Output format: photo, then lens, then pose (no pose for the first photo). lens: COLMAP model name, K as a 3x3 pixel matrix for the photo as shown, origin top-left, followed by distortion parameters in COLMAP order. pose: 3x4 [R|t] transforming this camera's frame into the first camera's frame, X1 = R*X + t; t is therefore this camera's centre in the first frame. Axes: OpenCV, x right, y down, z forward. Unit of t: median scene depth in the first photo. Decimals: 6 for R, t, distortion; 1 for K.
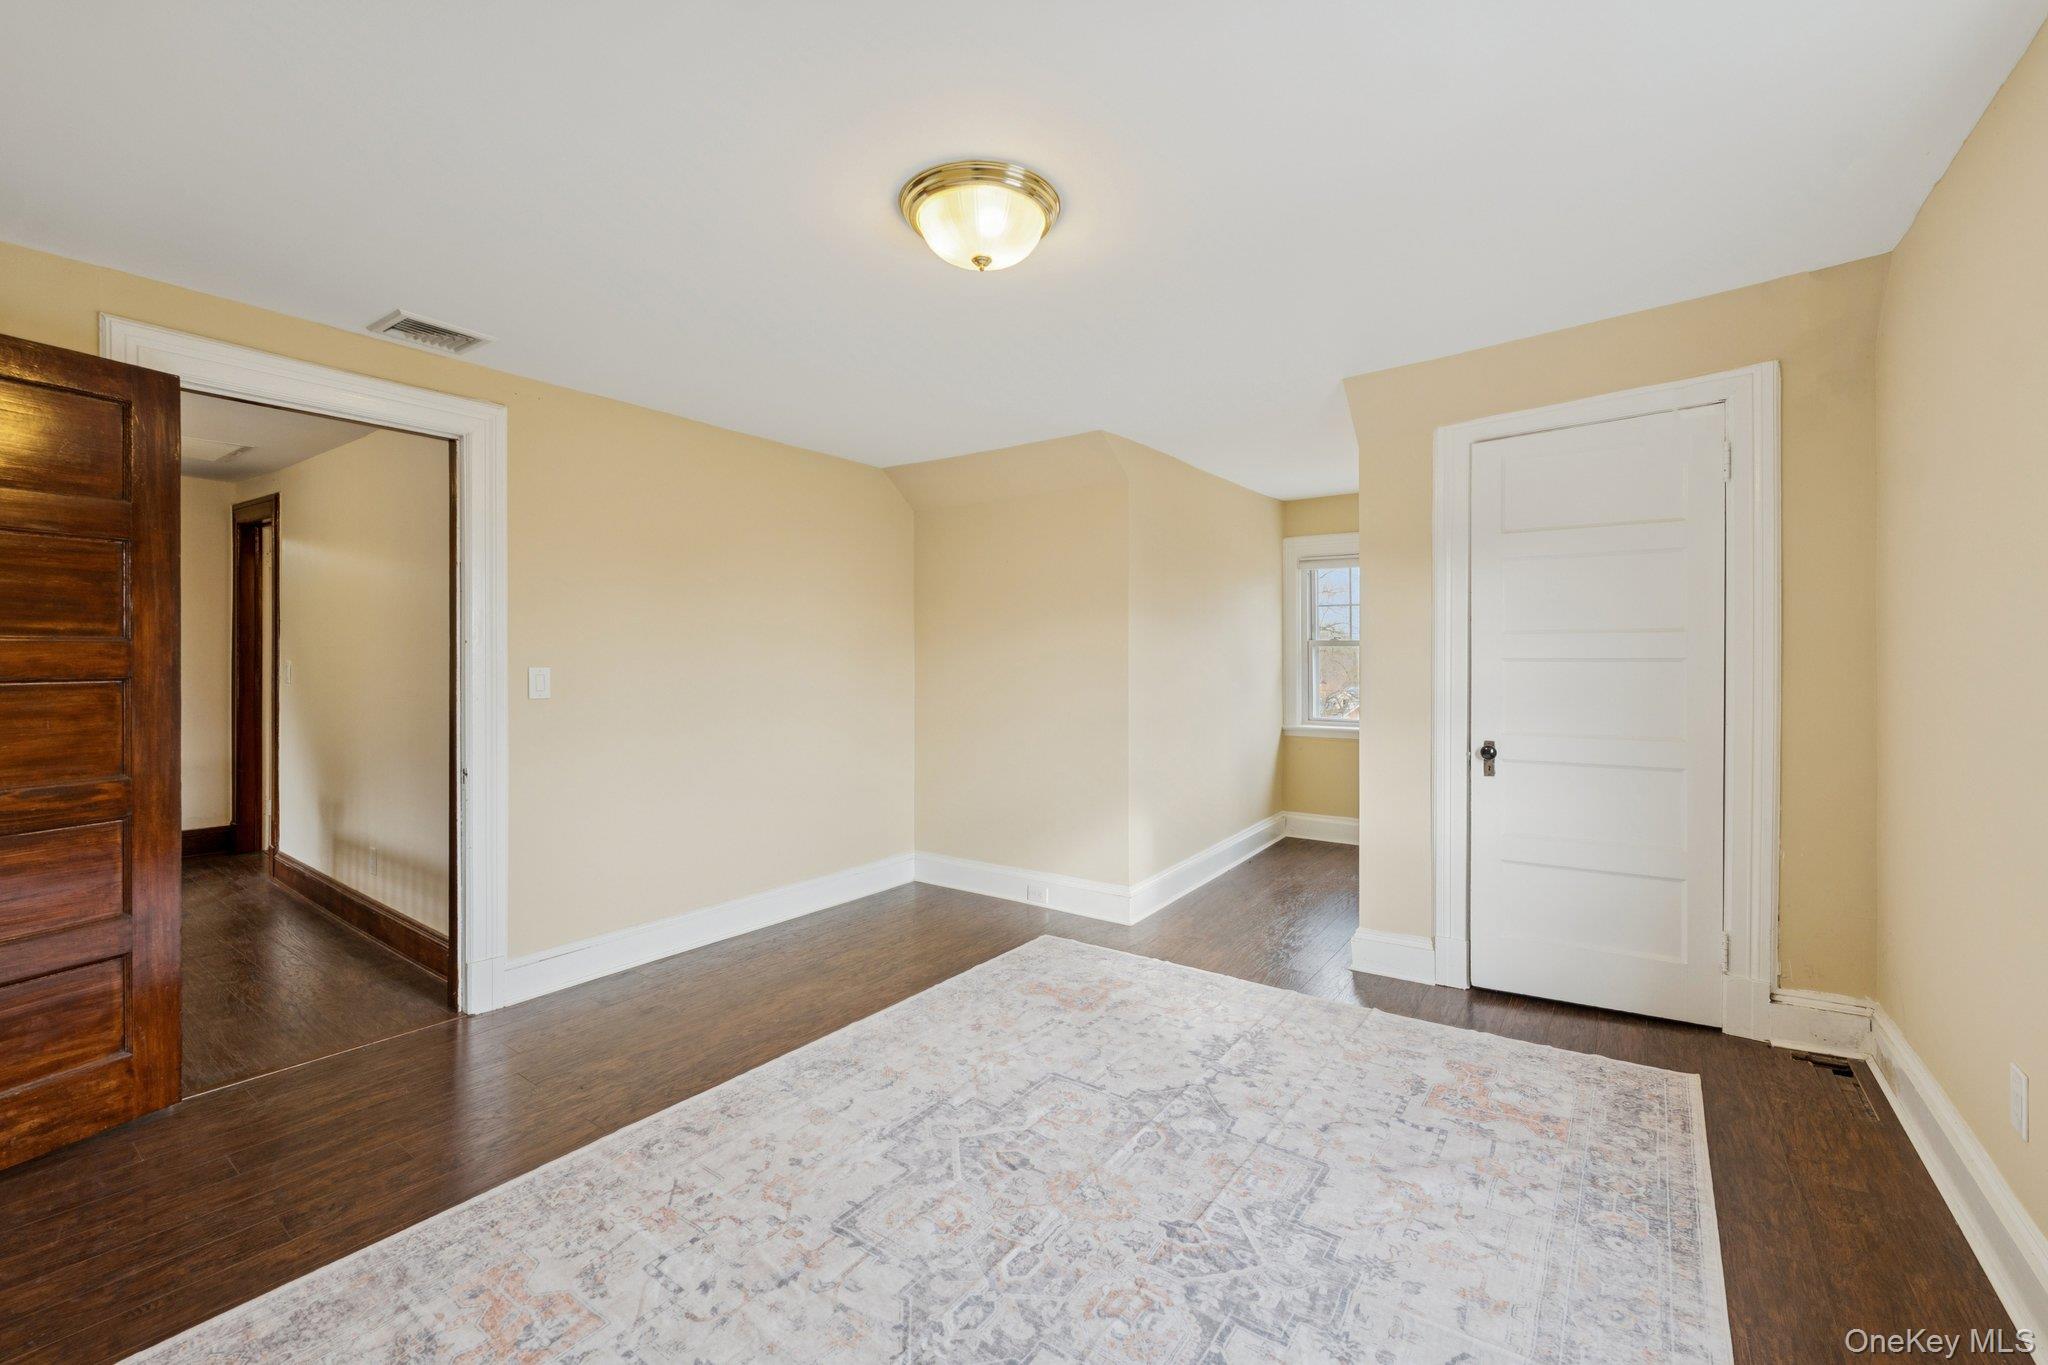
lens RADIAL K [[840.0, 0, 1017.0], [0, 840.0, 667.3], [0, 0, 1]] dist [0.001960, 0.000236]
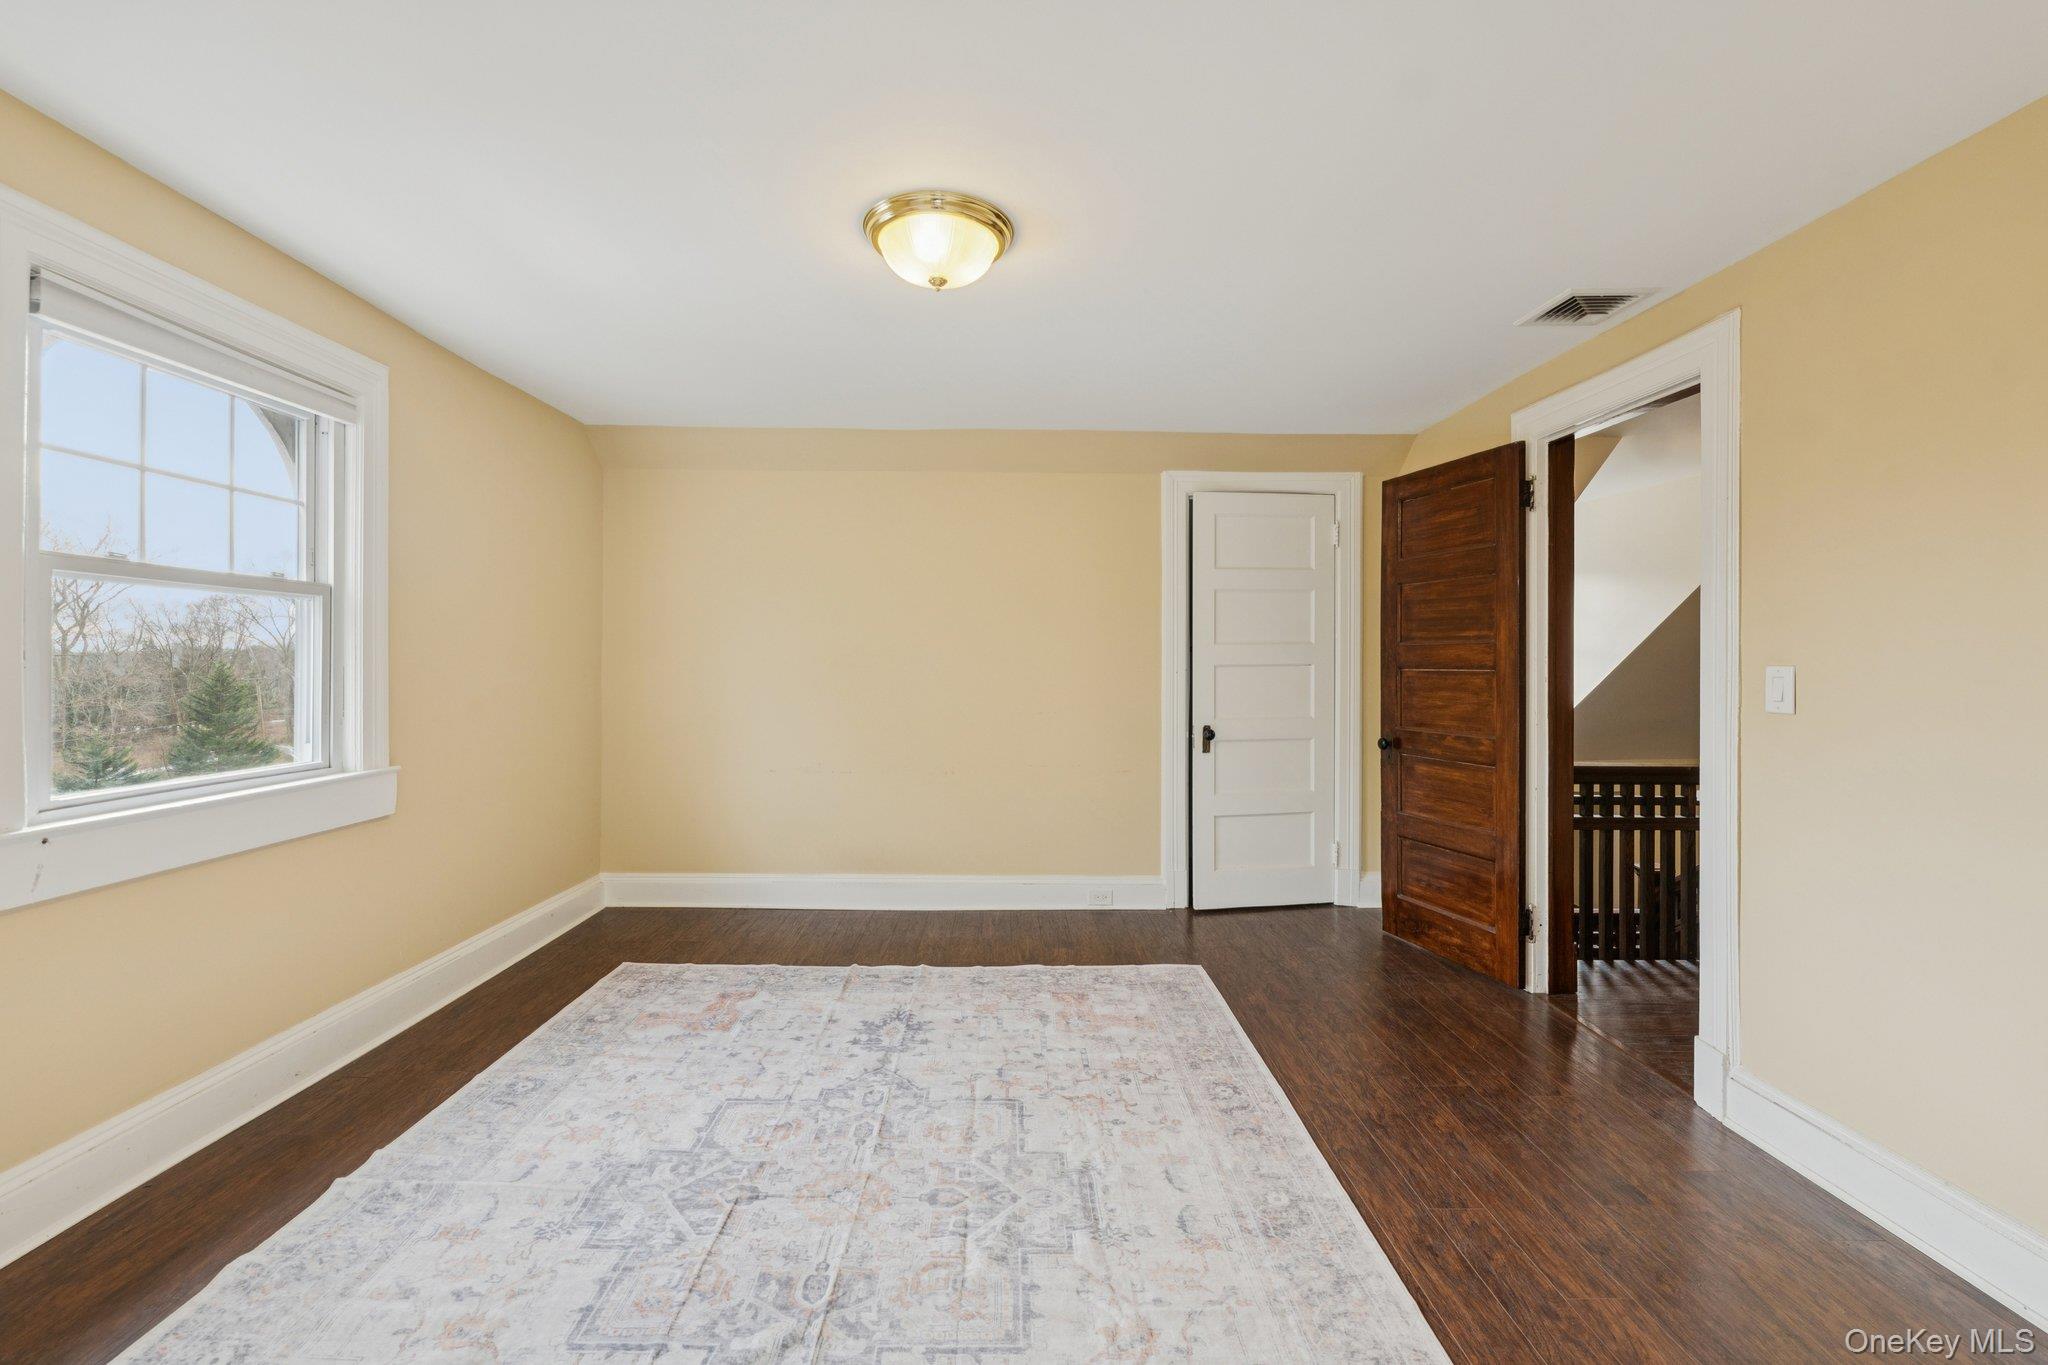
lens RADIAL K [[840.0, 0, 1015.7], [0, 840.0, 664.0], [0, 0, 1]] dist [0.001960, 0.000236]
pose [[-0.792767, 0.005699, -0.609498, 0.493624], [-0.005443, 0.999850, 0.016428, -0.014171], [0.609500, 0.016341, -0.792617, 1.772830]]
